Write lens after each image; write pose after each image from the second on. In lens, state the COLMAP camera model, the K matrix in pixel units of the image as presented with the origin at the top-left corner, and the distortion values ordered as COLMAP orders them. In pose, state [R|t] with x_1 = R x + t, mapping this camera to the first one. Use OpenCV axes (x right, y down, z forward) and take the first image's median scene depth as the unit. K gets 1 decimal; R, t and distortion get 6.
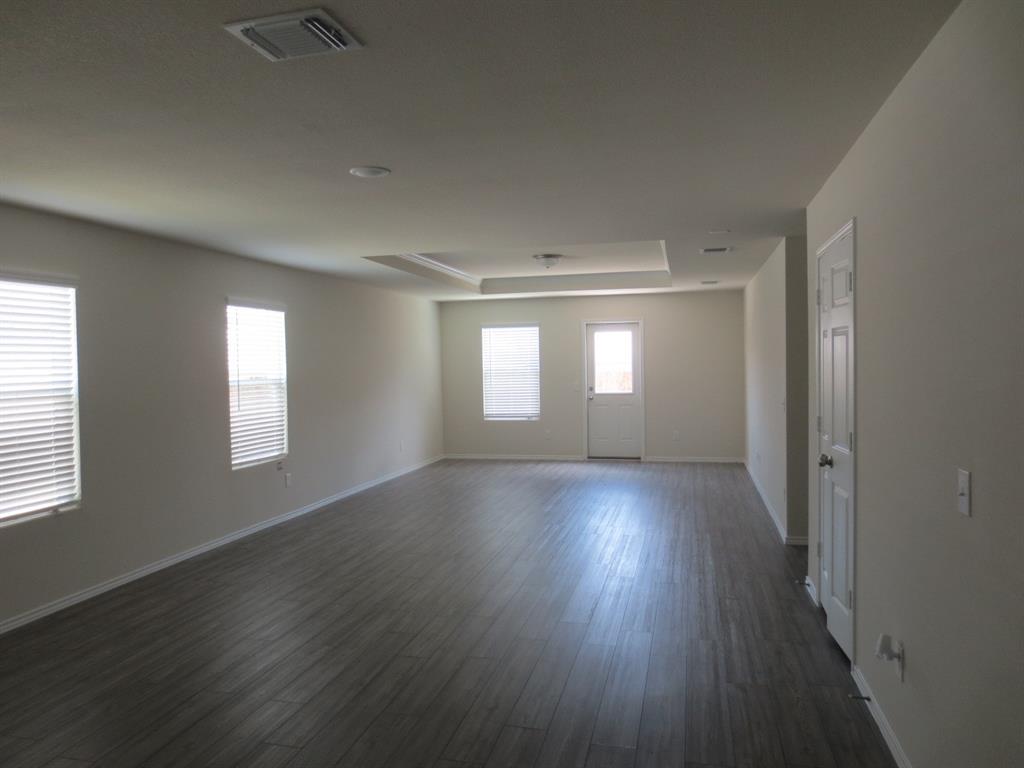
lens RADIAL K [[722.7, 0, 509.9], [0, 722.7, 384.8], [0, 0, 1]] dist [-0.044701, 0.025456]
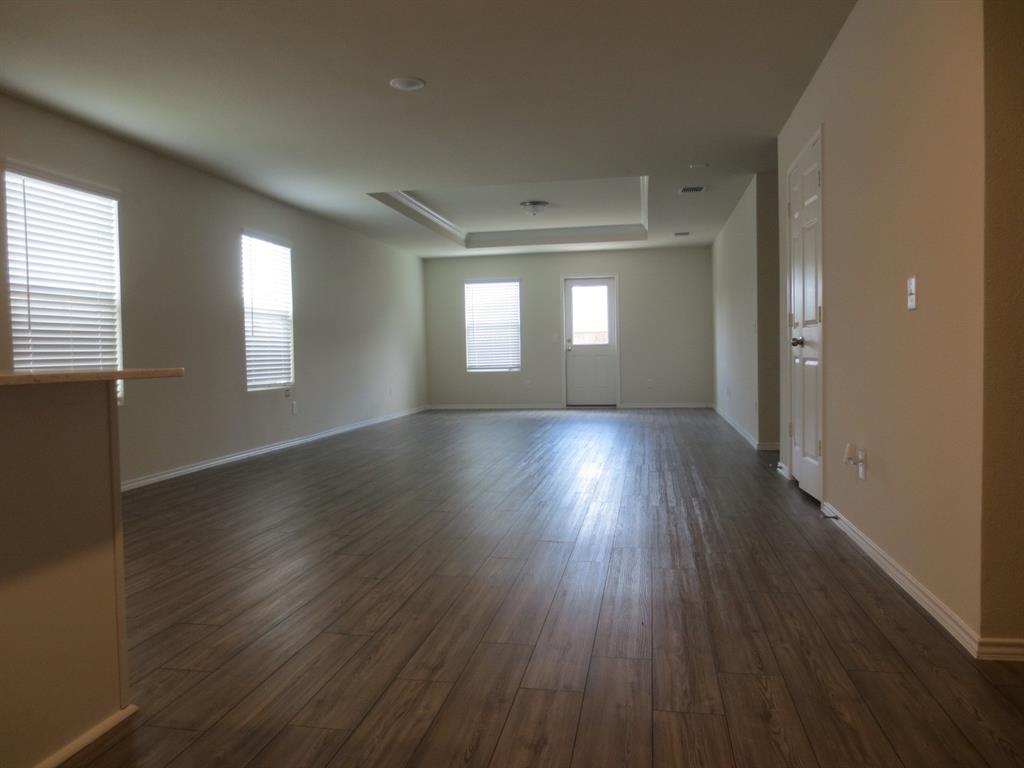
lens RADIAL K [[722.7, 0, 512.5], [0, 722.7, 381.5], [0, 0, 1]] dist [-0.044701, 0.025456]
pose [[0.998309, -0.005150, 0.057905, -0.049420], [0.004582, 0.999940, 0.009941, 0.084954], [-0.057952, -0.009659, 0.998273, -0.076751]]
